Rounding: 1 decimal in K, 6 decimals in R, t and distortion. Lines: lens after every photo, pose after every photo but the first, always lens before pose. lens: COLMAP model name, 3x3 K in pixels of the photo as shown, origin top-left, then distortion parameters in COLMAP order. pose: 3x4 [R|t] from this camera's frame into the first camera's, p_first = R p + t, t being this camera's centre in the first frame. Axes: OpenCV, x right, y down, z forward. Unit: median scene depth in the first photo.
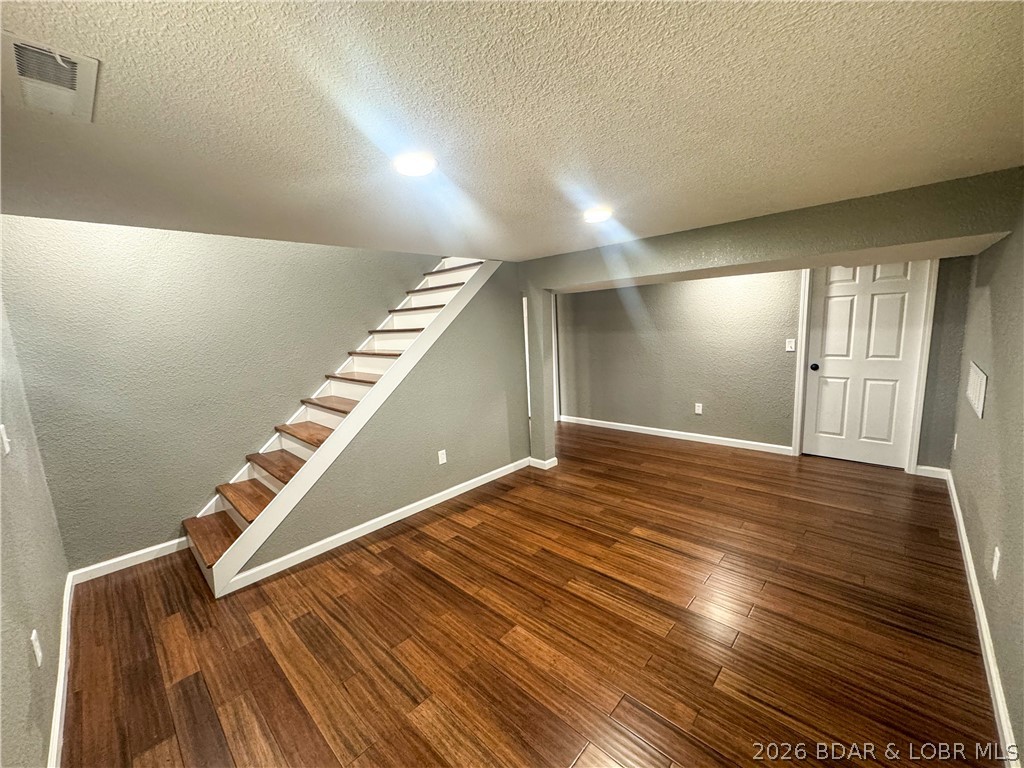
lens RADIAL K [[407.2, 0, 510.8], [0, 407.2, 386.3], [0, 0, 1]] dist [-0.002392, 0.000004]
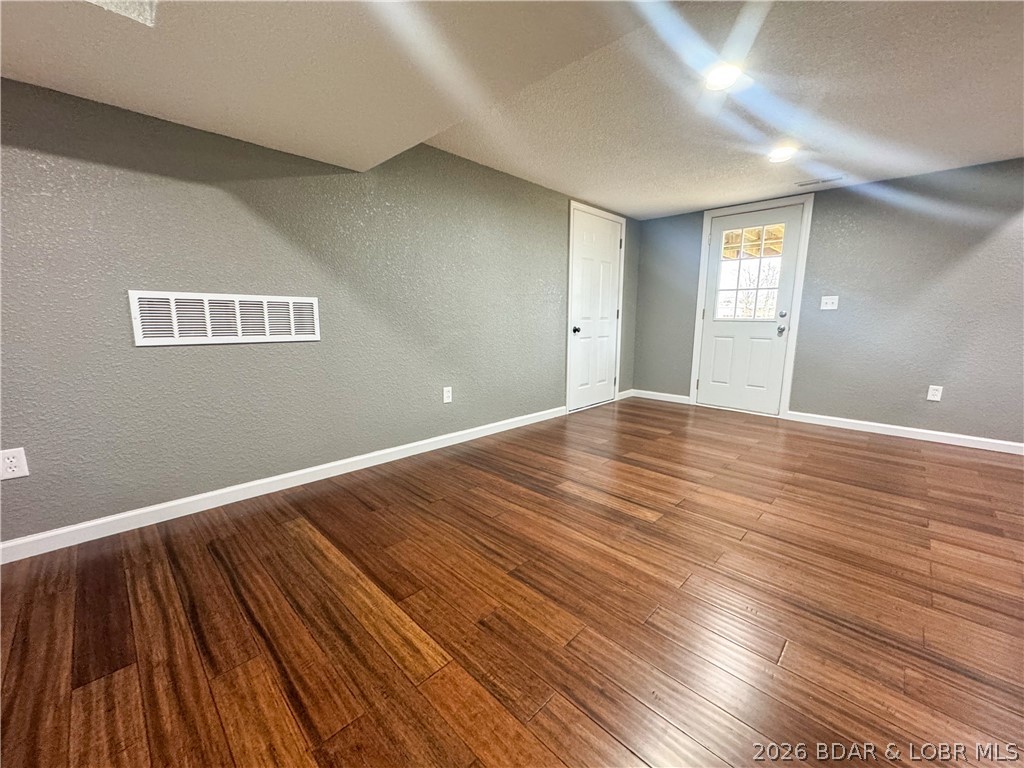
lens RADIAL K [[407.2, 0, 512.3], [0, 407.2, 384.1], [0, 0, 1]] dist [-0.002392, 0.000004]
pose [[-0.998738, 0.046992, 0.017713, 0.506982], [0.050177, 0.948289, 0.313416, -0.087750], [-0.002069, 0.313909, -0.949451, 1.536969]]
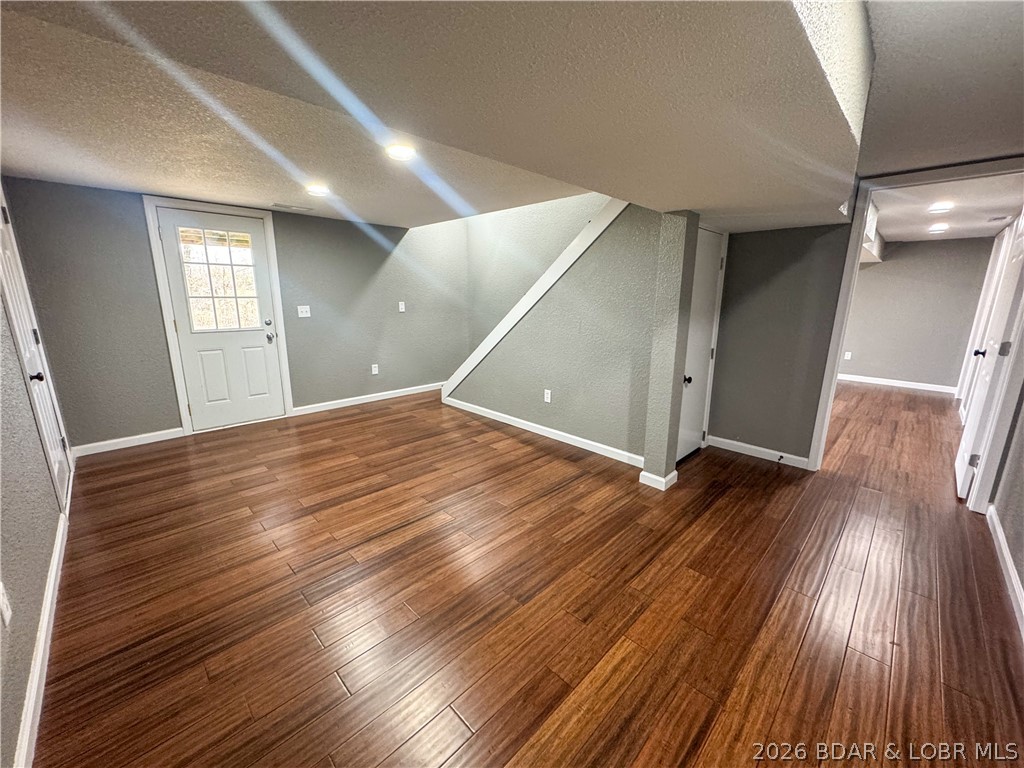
lens RADIAL K [[407.2, 0, 511.3], [0, 407.2, 385.7], [0, 0, 1]] dist [-0.002392, 0.000004]
pose [[-0.022437, 0.275333, -0.961087, 1.012530], [-0.161376, 0.947725, 0.275272, -0.155376], [0.986638, 0.161273, 0.023168, 1.037287]]
